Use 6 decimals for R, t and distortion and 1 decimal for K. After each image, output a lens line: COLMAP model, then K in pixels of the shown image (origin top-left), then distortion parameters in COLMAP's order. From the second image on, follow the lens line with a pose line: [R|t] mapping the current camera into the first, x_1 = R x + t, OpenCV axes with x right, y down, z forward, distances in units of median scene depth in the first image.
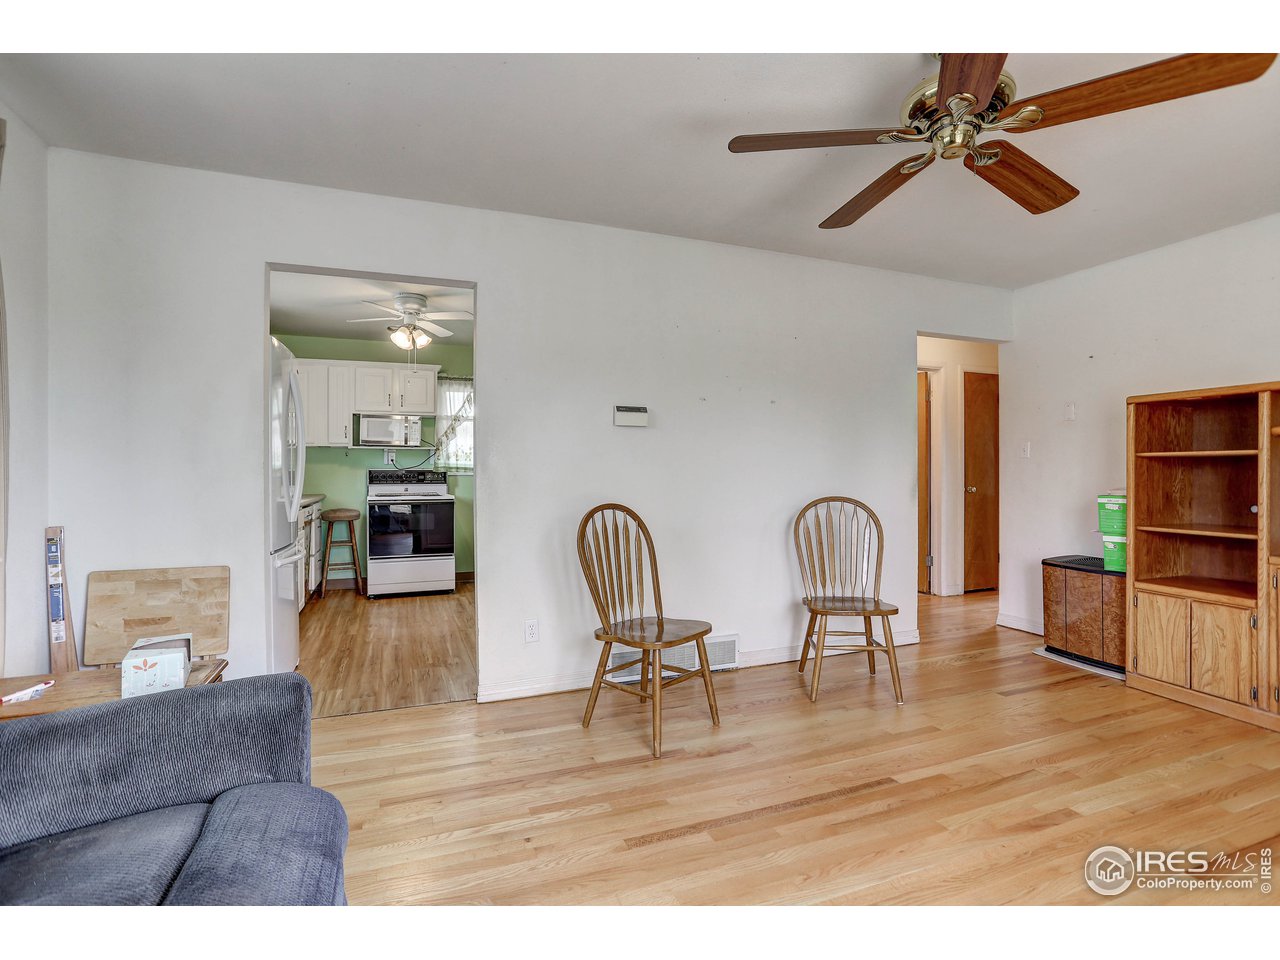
lens RADIAL K [[629.2, 0, 633.9], [0, 629.2, 465.9], [0, 0, 1]] dist [-0.039303, 0.014139]
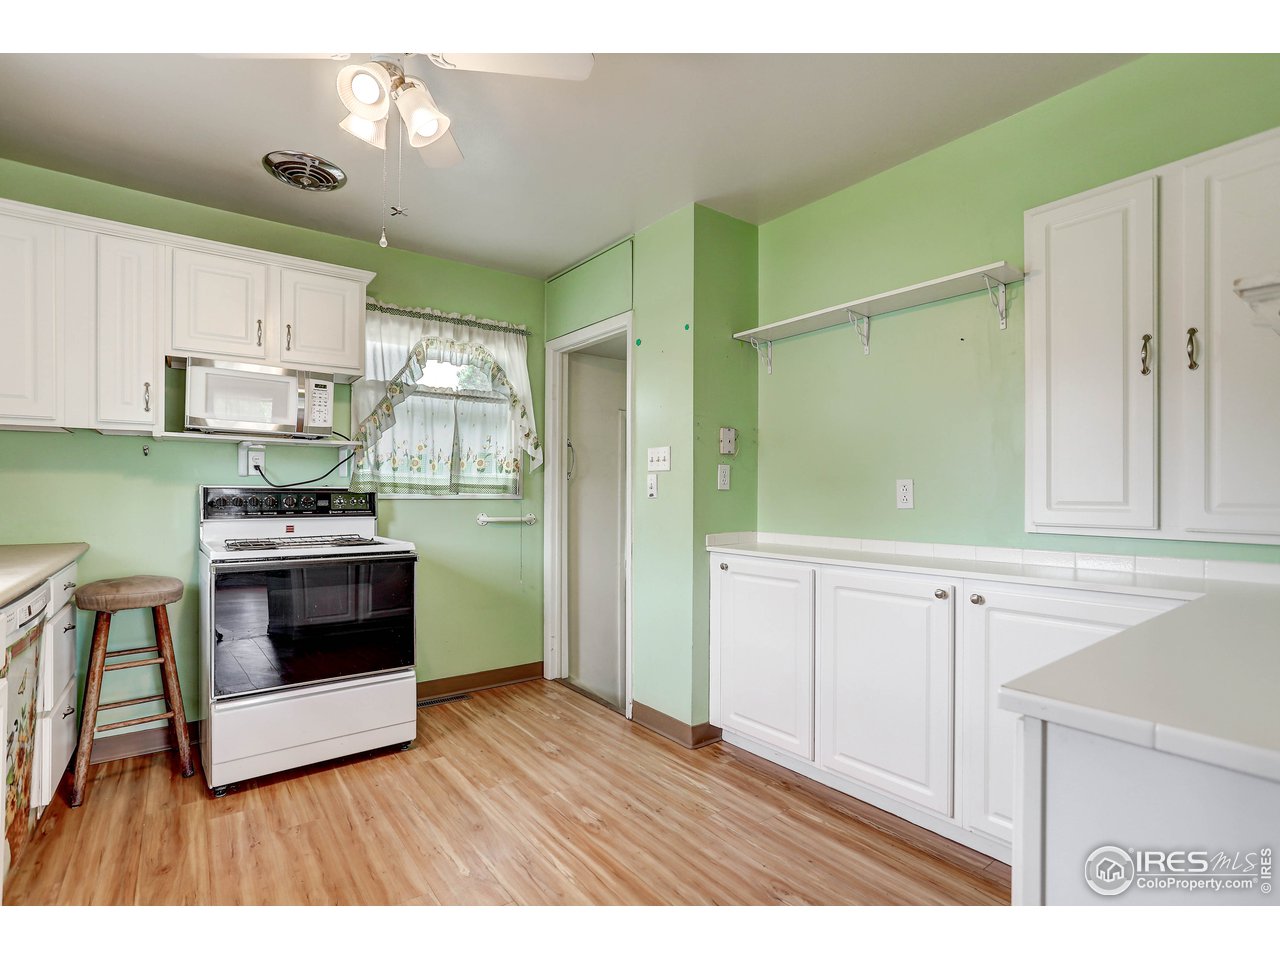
lens RADIAL K [[629.2, 0, 652.2], [0, 629.2, 487.8], [0, 0, 1]] dist [-0.039303, 0.014139]
pose [[0.960078, 0.004764, 0.279691, -0.236517], [-0.005021, 0.999987, 0.000202, 0.004785], [-0.279686, -0.001599, 0.960090, 0.477954]]
